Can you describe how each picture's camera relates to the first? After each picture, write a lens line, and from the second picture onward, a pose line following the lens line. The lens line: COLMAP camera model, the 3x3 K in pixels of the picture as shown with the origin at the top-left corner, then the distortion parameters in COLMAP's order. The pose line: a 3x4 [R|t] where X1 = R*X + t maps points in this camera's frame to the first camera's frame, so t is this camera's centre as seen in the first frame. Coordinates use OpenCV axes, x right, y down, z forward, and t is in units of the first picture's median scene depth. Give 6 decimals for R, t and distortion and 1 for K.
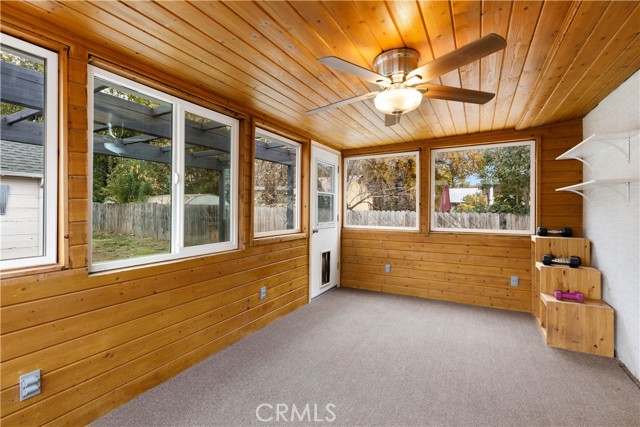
lens RADIAL K [[288.2, 0, 319.0], [0, 288.2, 209.0], [0, 0, 1]] dist [0.003661, 0.000343]
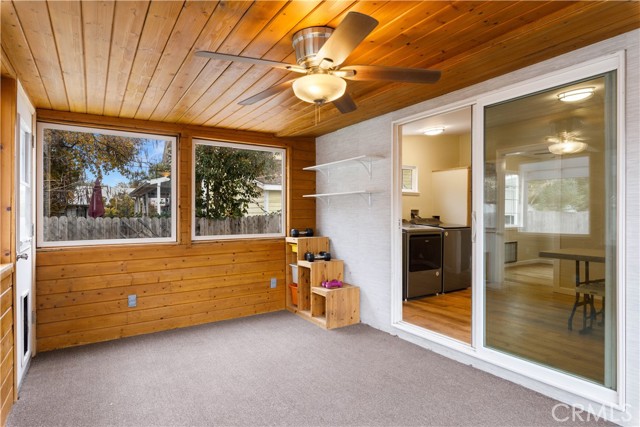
lens RADIAL K [[351.9, 0, 321.0], [0, 351.9, 213.4], [0, 0, 1]] dist [-0.002889, -0.002039]
pose [[0.465628, -0.004556, 0.884969, -0.346913], [0.004036, 0.999987, 0.003025, -0.001264], [-0.884971, 0.002163, 0.465641, 0.261844]]
